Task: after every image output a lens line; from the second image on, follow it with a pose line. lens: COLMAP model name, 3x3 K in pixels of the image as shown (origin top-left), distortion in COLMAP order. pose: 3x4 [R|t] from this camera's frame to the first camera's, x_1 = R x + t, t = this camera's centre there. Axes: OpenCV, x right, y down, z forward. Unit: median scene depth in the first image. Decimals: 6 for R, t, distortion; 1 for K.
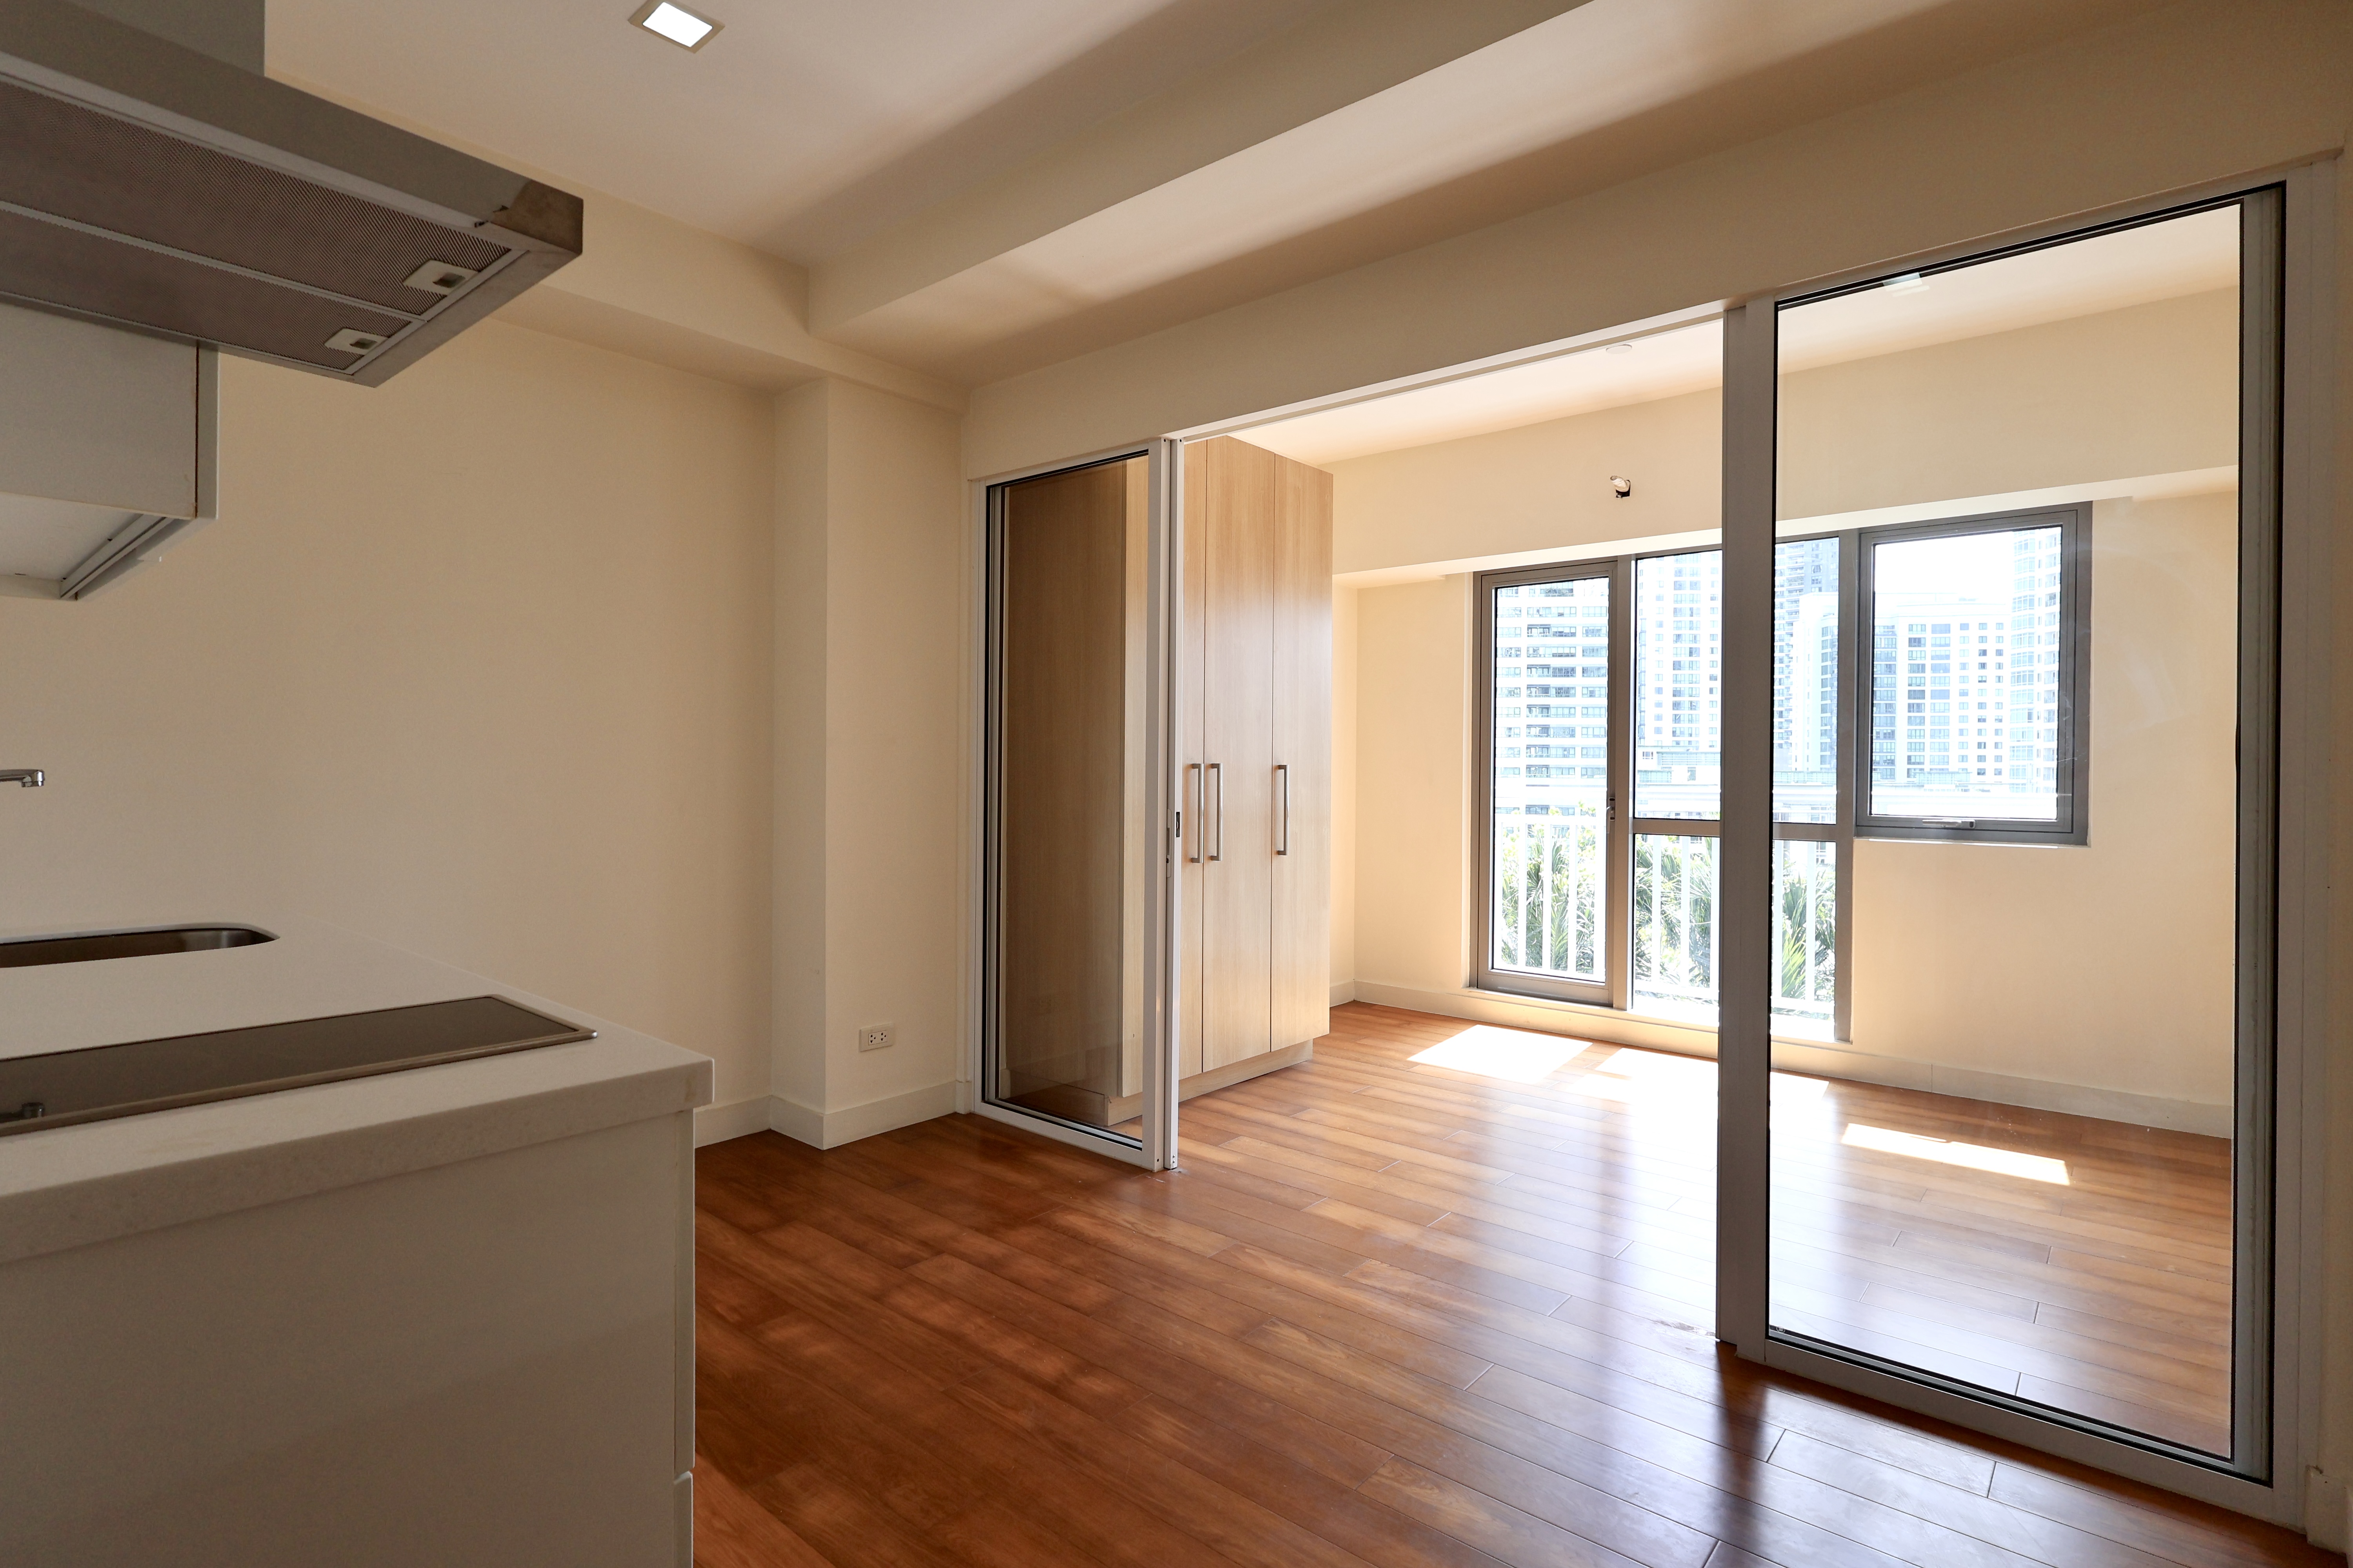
lens RADIAL K [[1150.5, 0, 1170.9], [0, 1150.5, 775.5], [0, 0, 1]] dist [-0.006972, 0.001502]
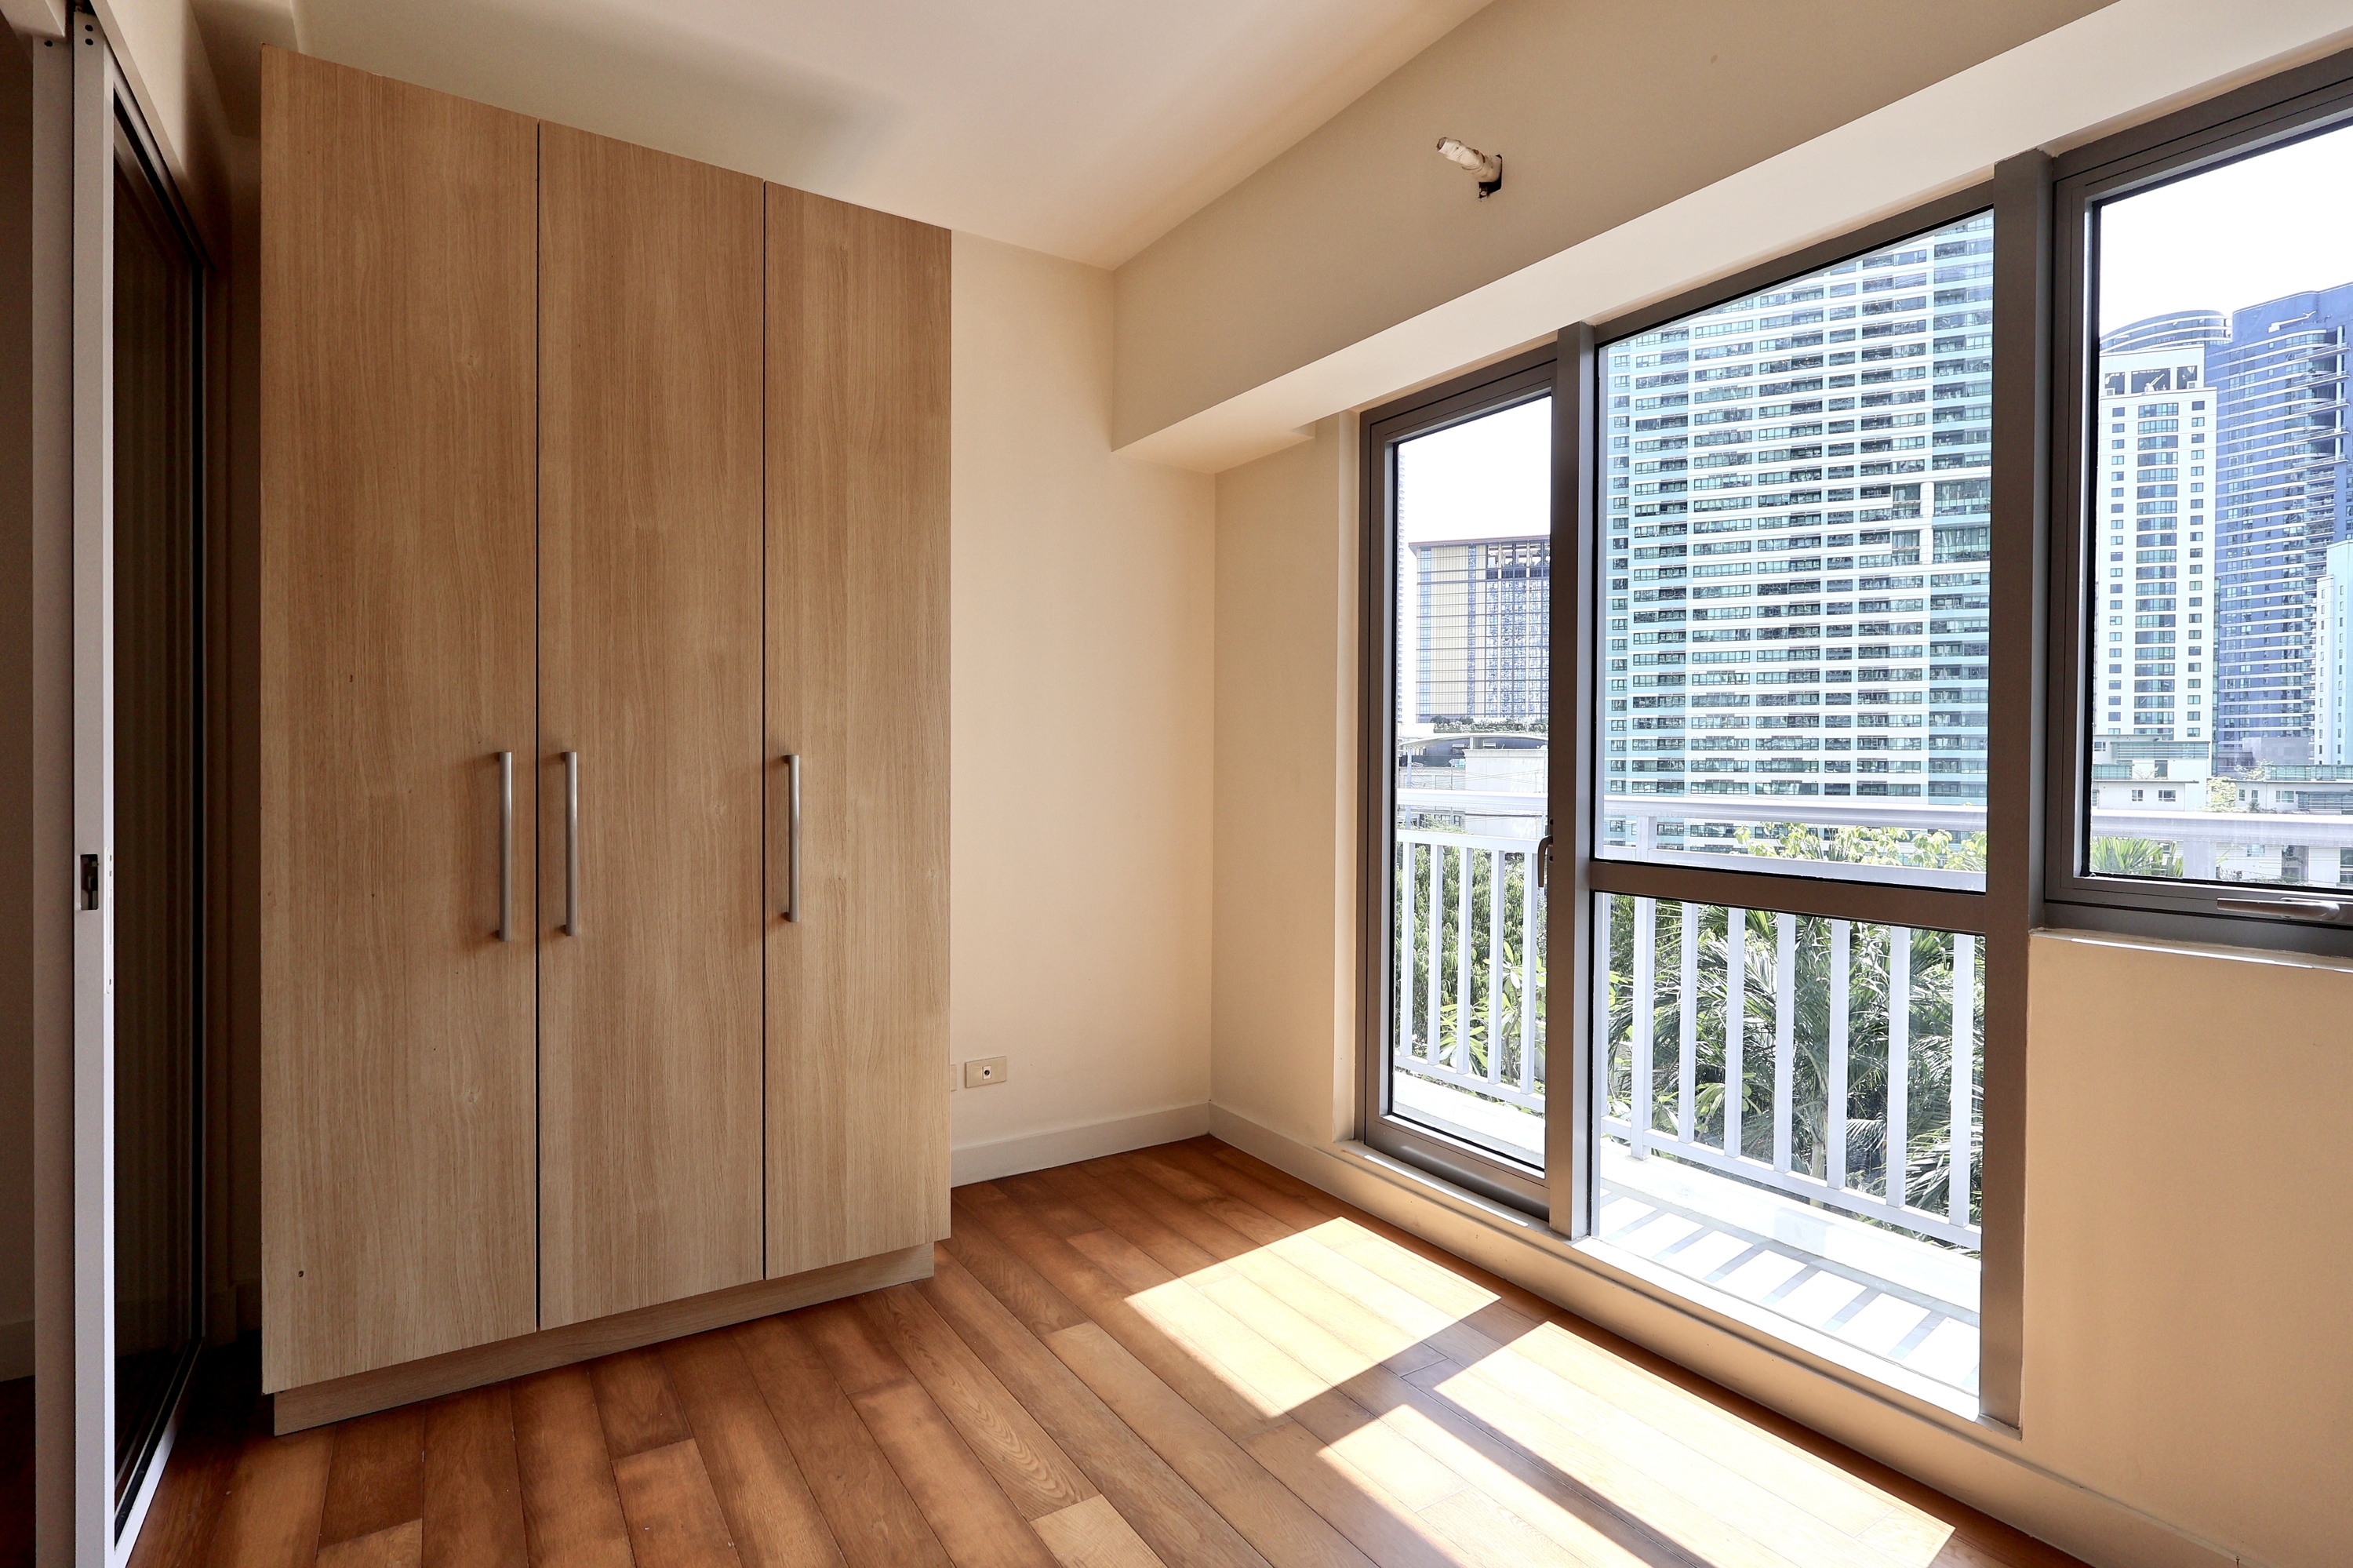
lens RADIAL K [[1150.5, 0, 1170.9], [0, 1150.5, 775.5], [0, 0, 1]] dist [-0.006972, 0.001502]
pose [[0.957895, 0.001433, -0.287115, 0.428112], [-0.000200, 0.999991, 0.004325, -0.002246], [0.287118, -0.004086, 0.957886, 0.533996]]
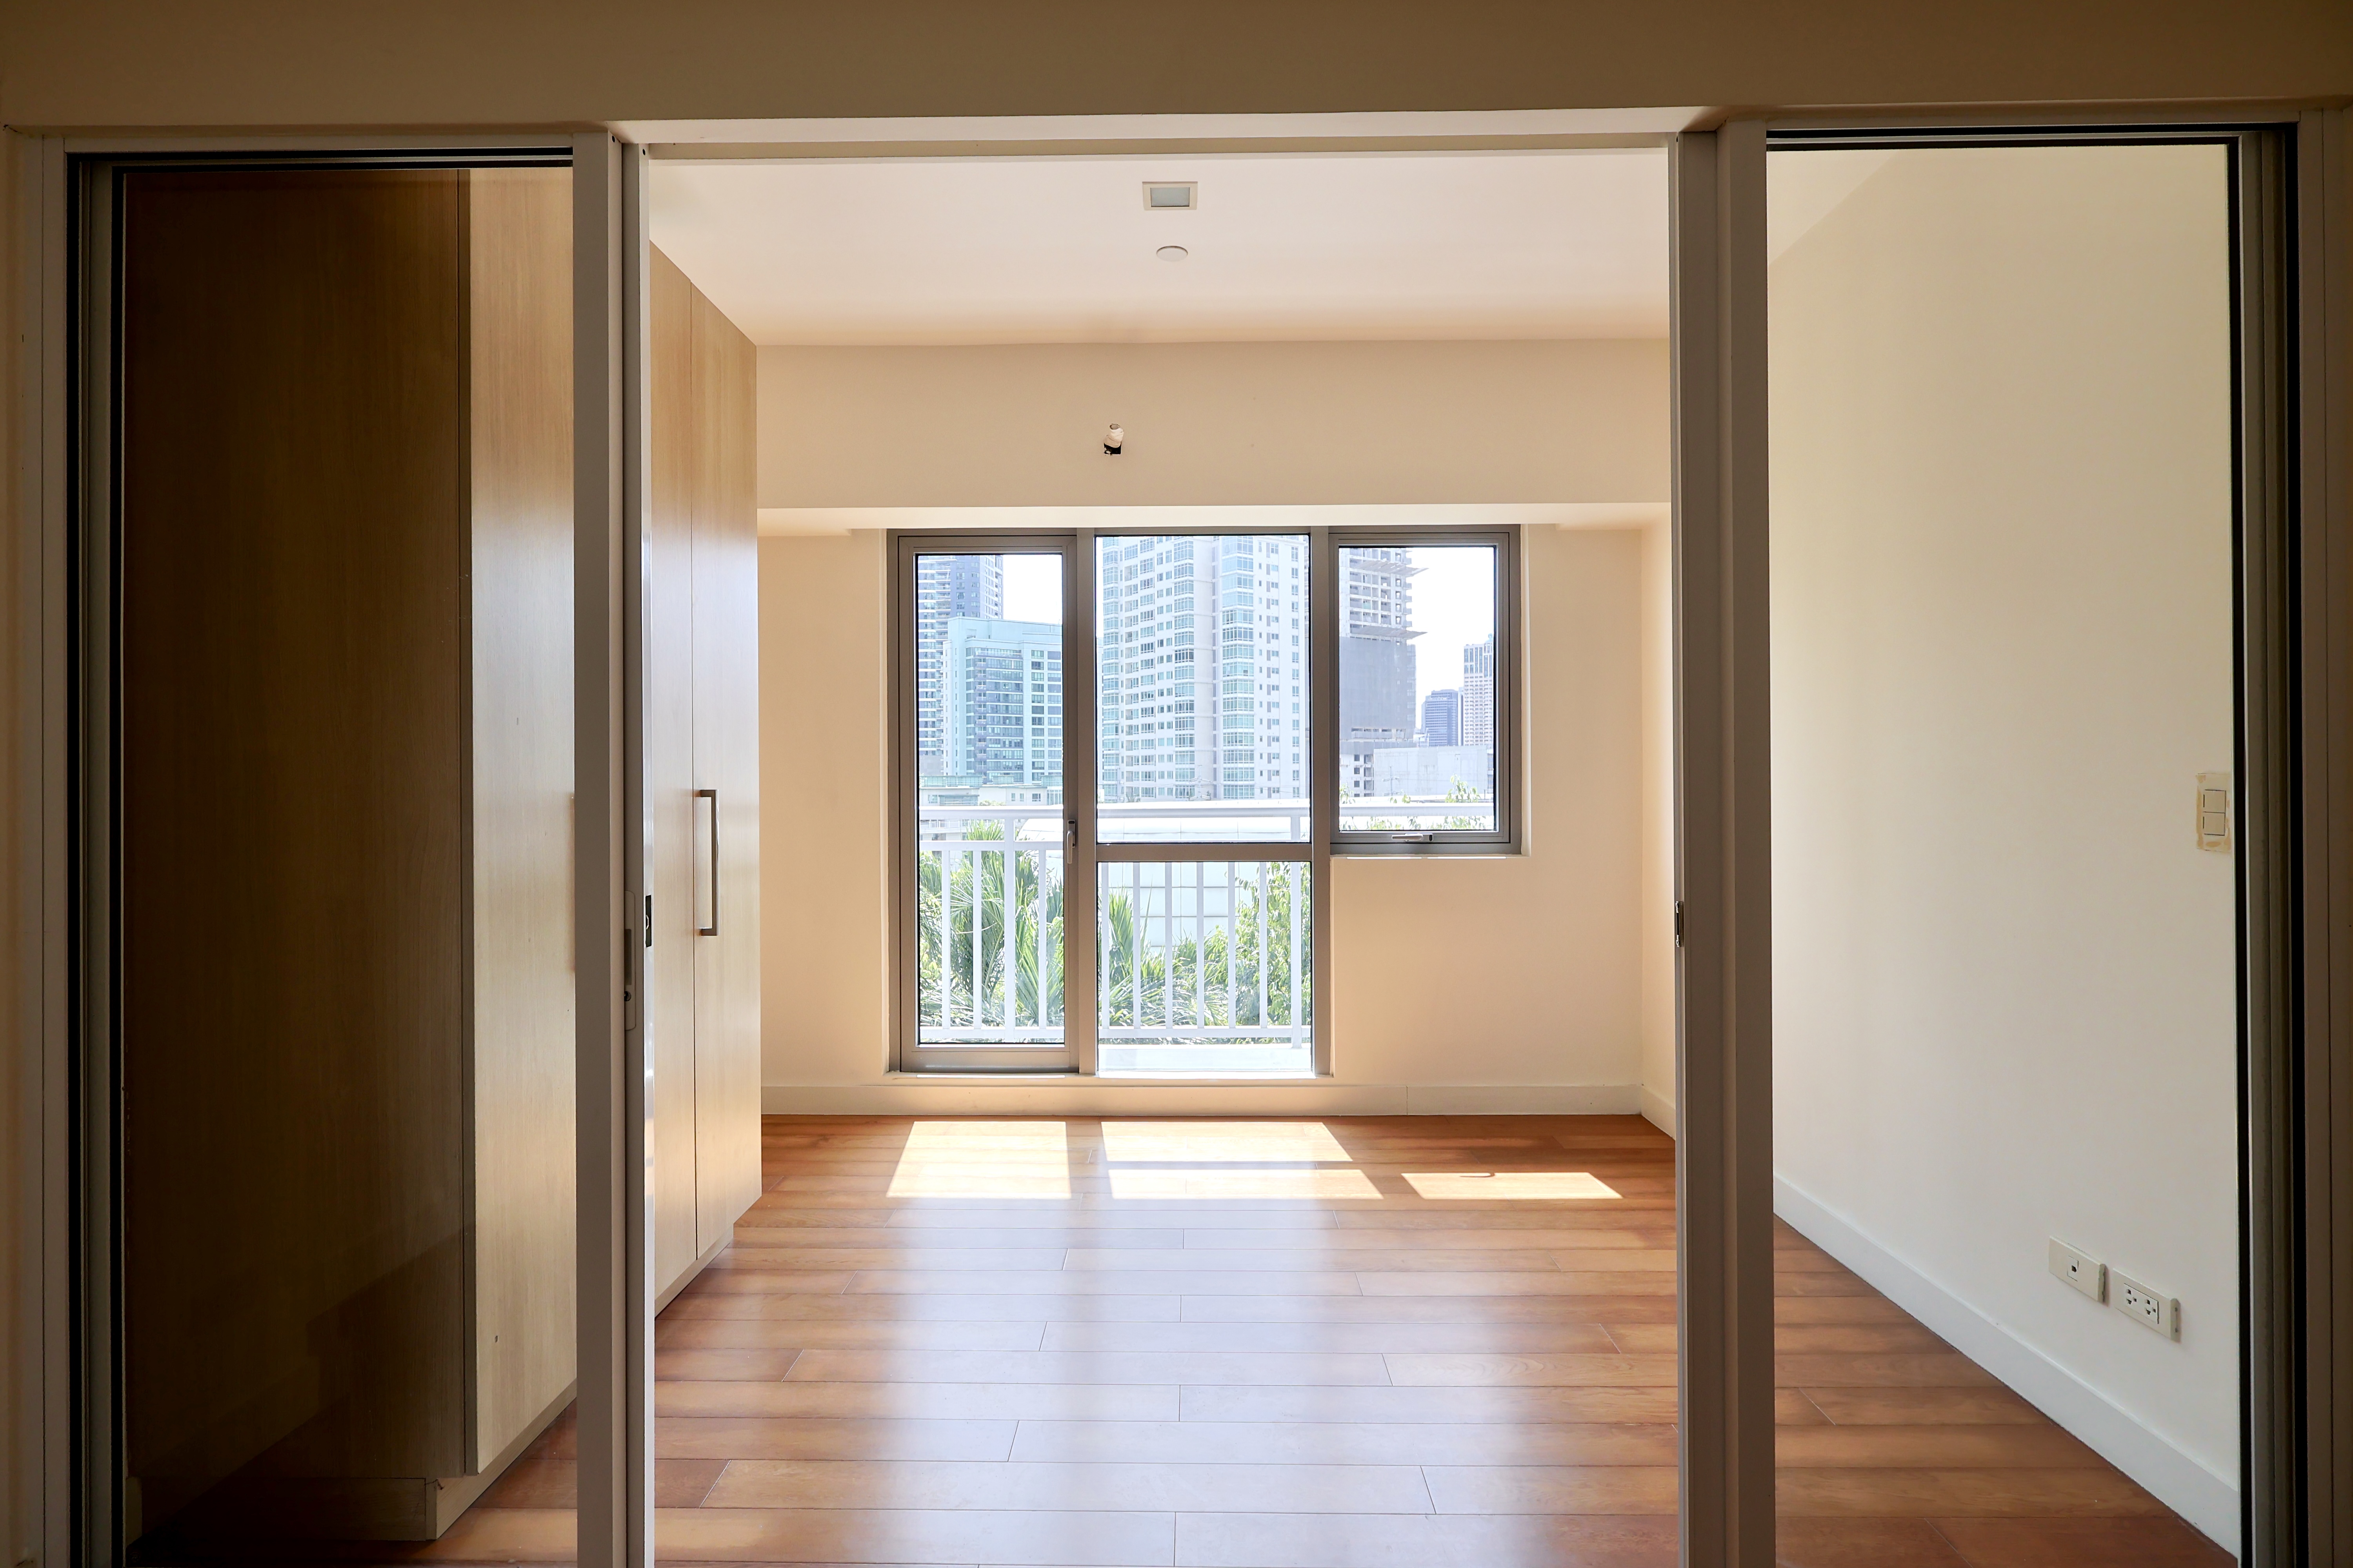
lens RADIAL K [[1150.5, 0, 1170.9], [0, 1150.5, 775.5], [0, 0, 1]] dist [-0.006972, 0.001502]
pose [[0.767511, -0.010556, 0.640949, -0.107698], [0.014393, 0.999896, -0.000767, -0.012831], [-0.640875, 0.009814, 0.767583, 0.368332]]
